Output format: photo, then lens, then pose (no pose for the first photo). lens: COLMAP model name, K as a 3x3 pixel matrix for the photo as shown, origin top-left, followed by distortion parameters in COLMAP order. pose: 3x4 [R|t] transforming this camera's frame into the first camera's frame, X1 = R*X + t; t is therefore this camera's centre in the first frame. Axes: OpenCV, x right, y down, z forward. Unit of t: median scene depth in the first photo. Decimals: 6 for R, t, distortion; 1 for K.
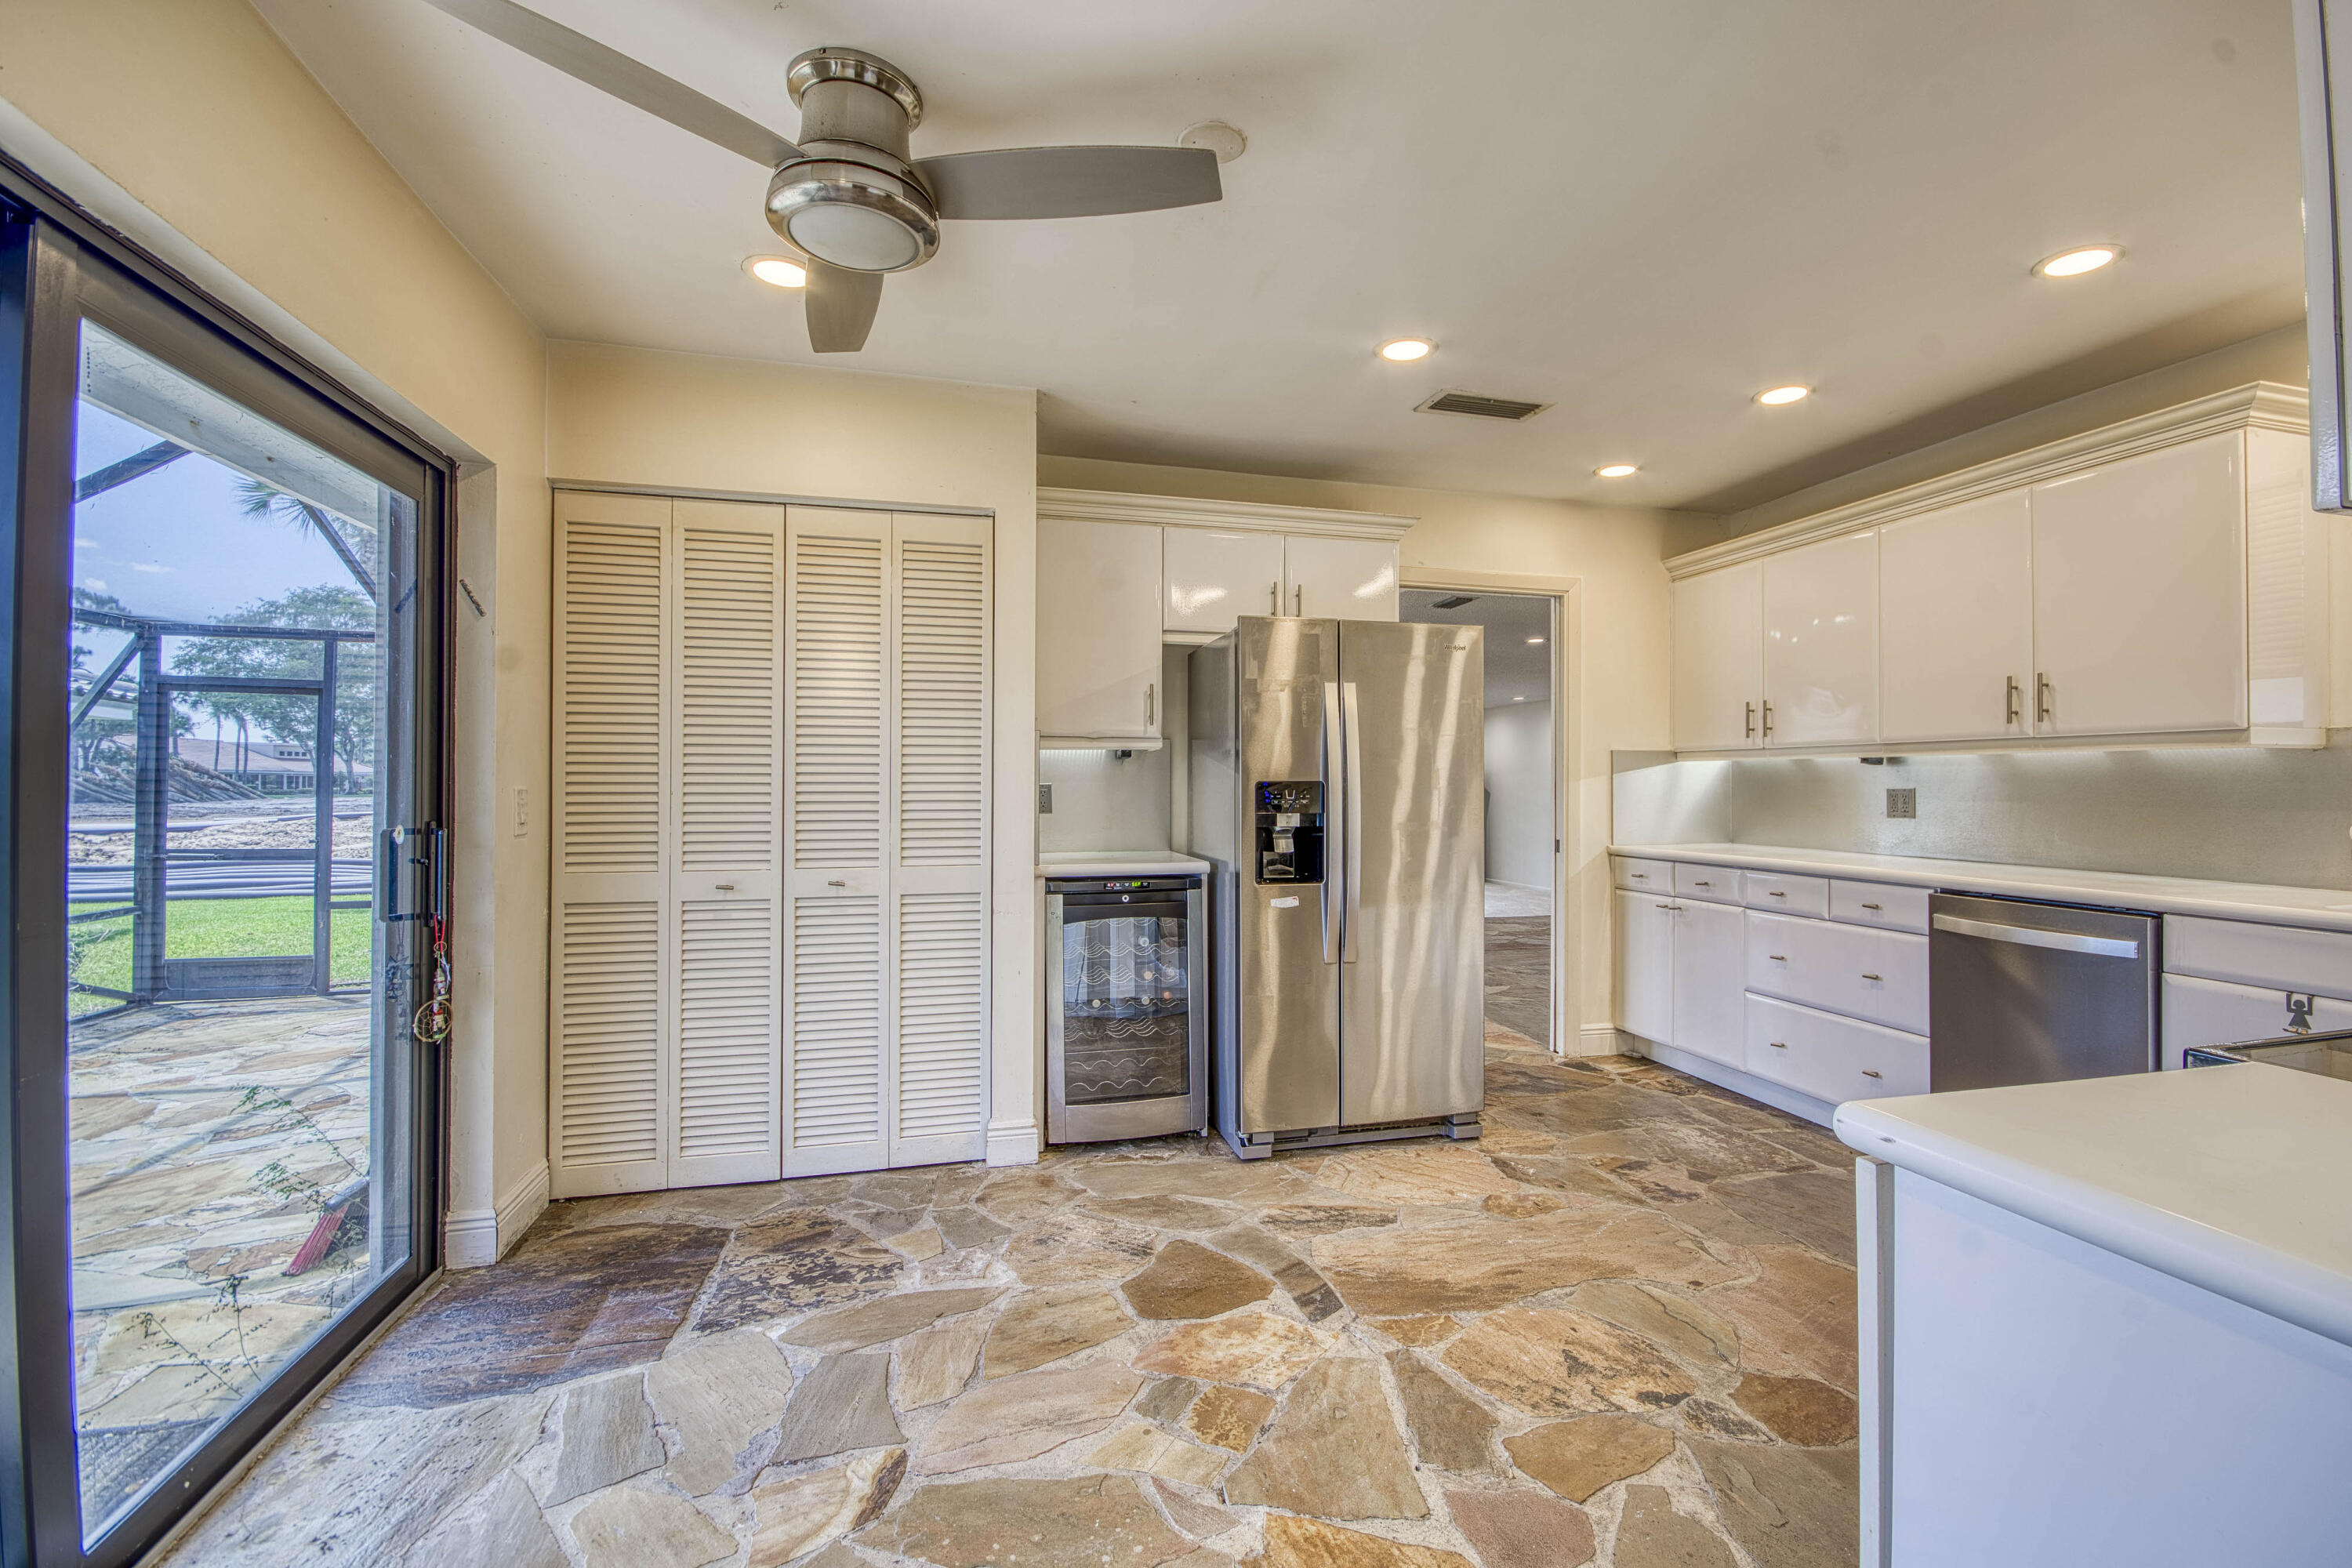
lens RADIAL K [[1044.9, 0, 1181.8], [0, 1044.9, 781.2], [0, 0, 1]] dist [-0.008675, -0.002845]
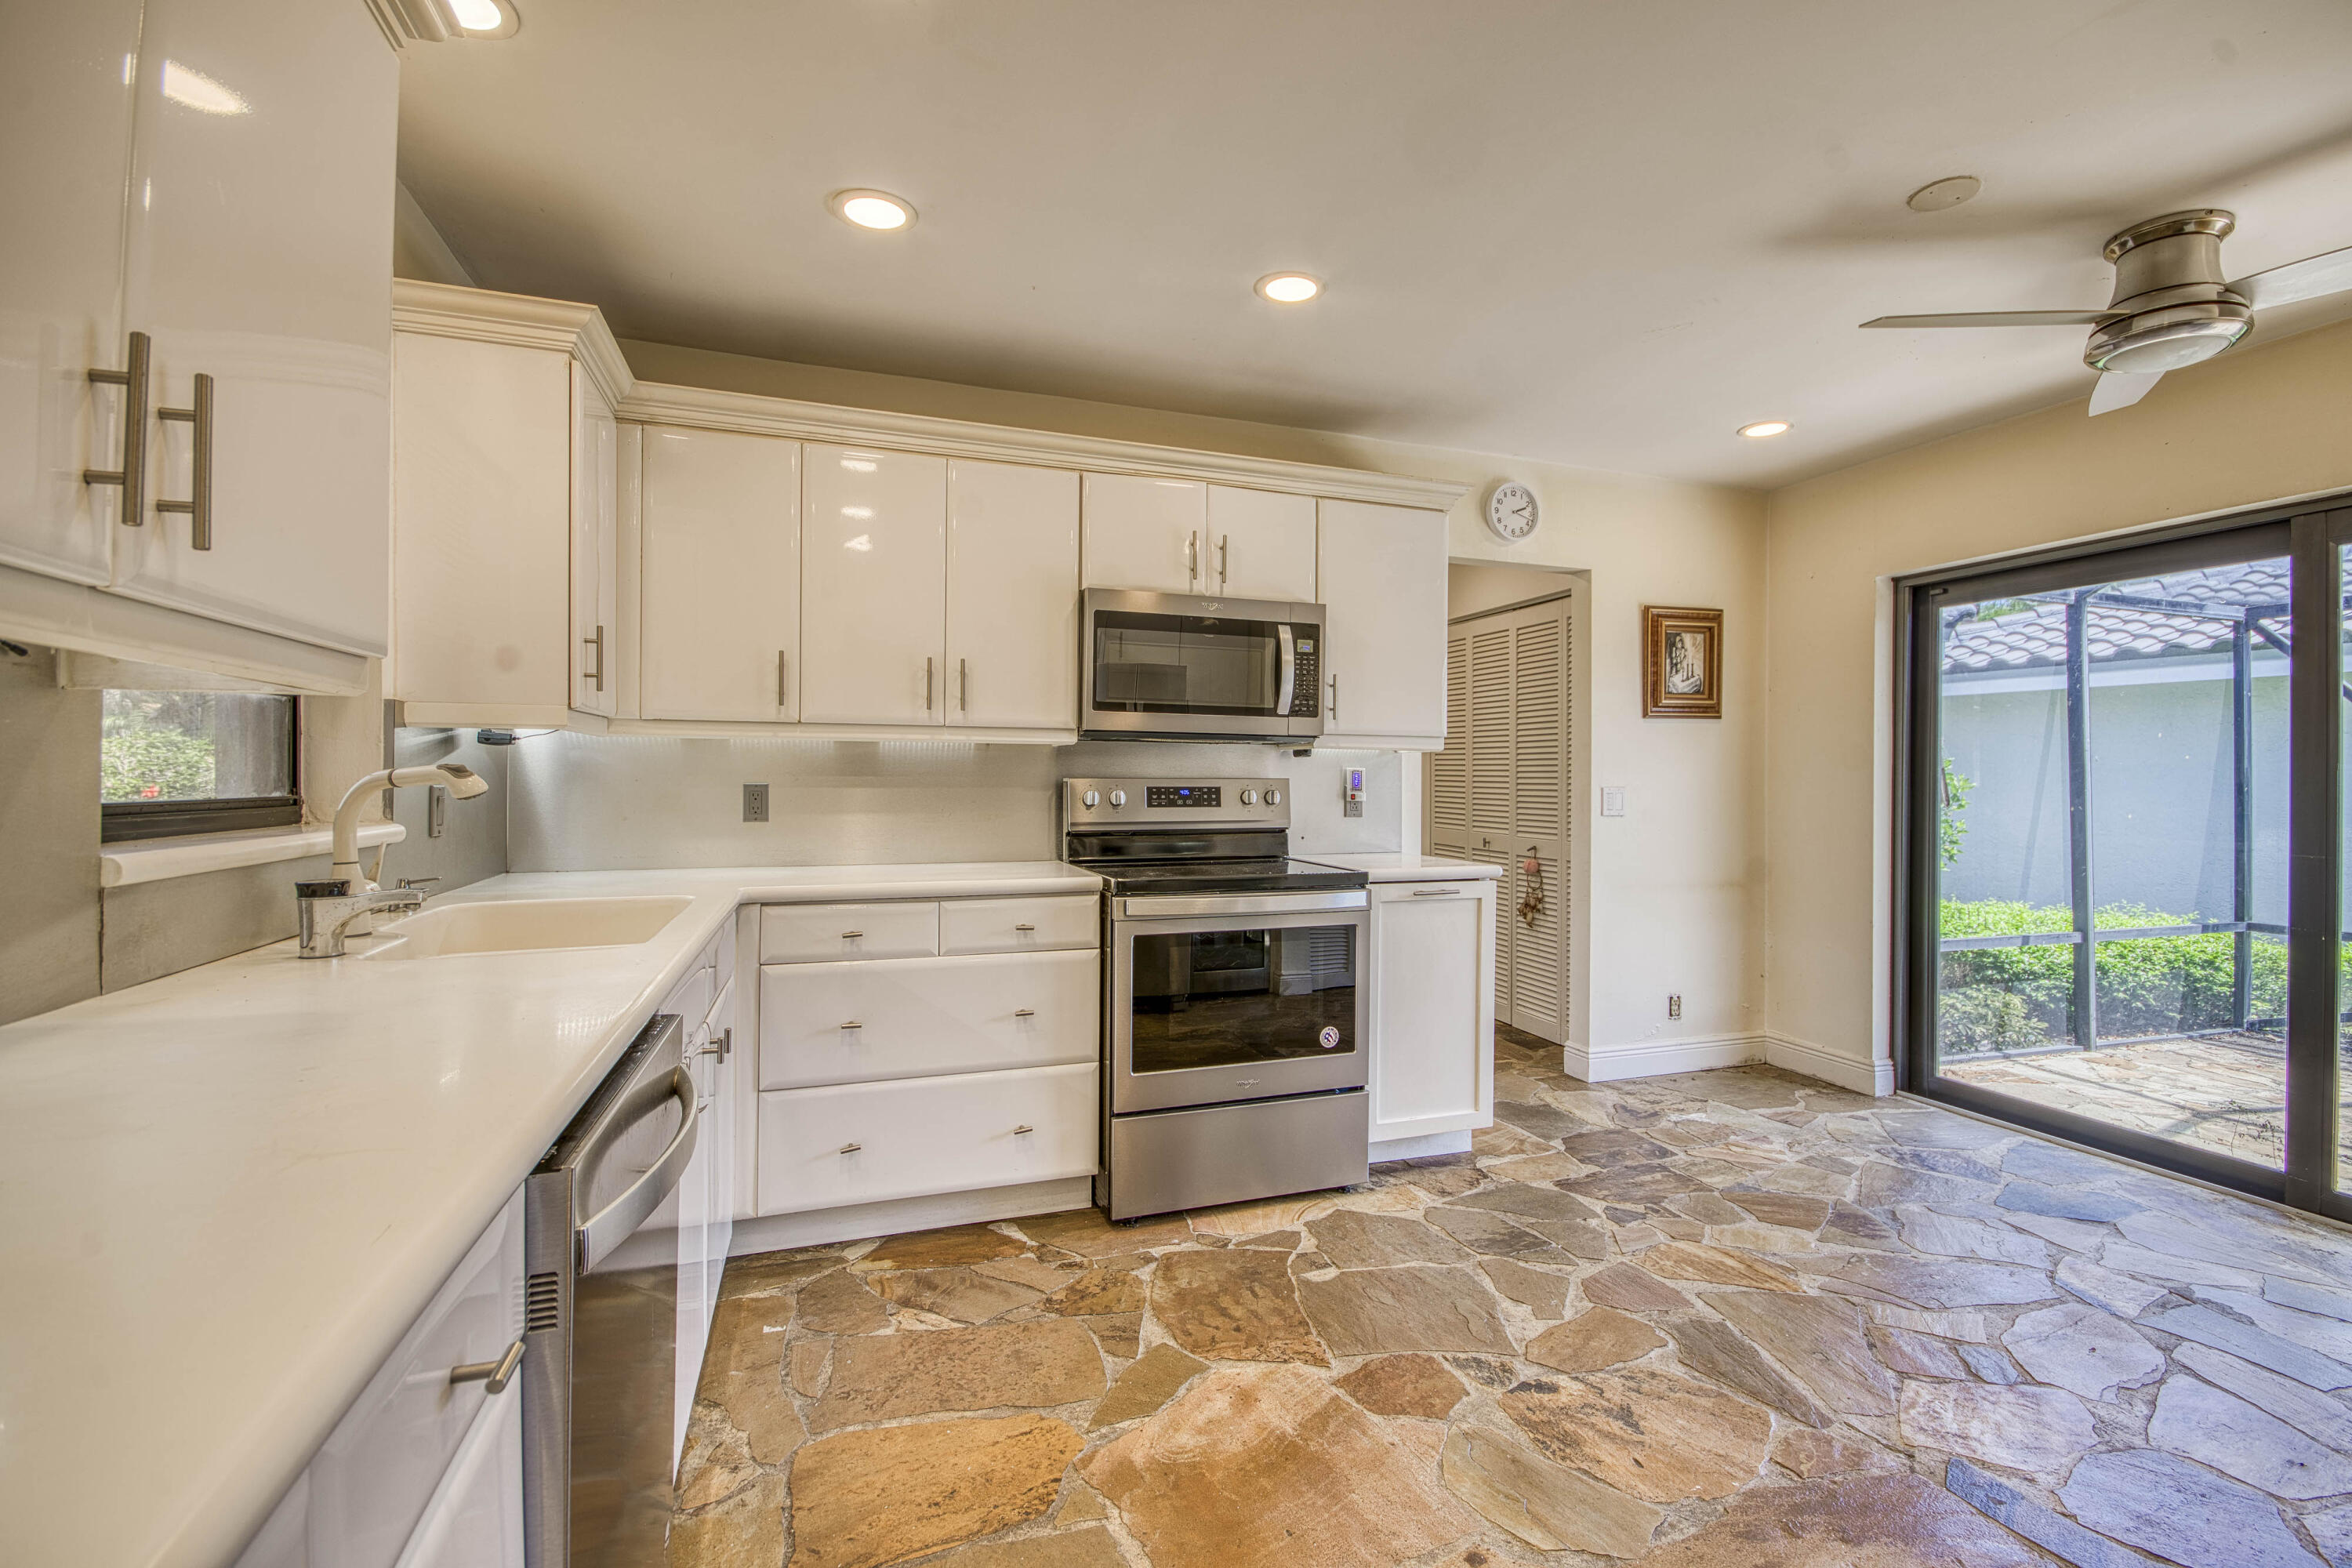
lens RADIAL K [[1044.9, 0, 1184.4], [0, 1044.9, 775.6], [0, 0, 1]] dist [-0.008675, -0.002845]
pose [[-0.996040, -0.006889, -0.088637, 0.892611], [-0.006496, 0.999968, -0.004730, 0.006177], [0.088667, -0.004135, -0.996053, 1.973430]]
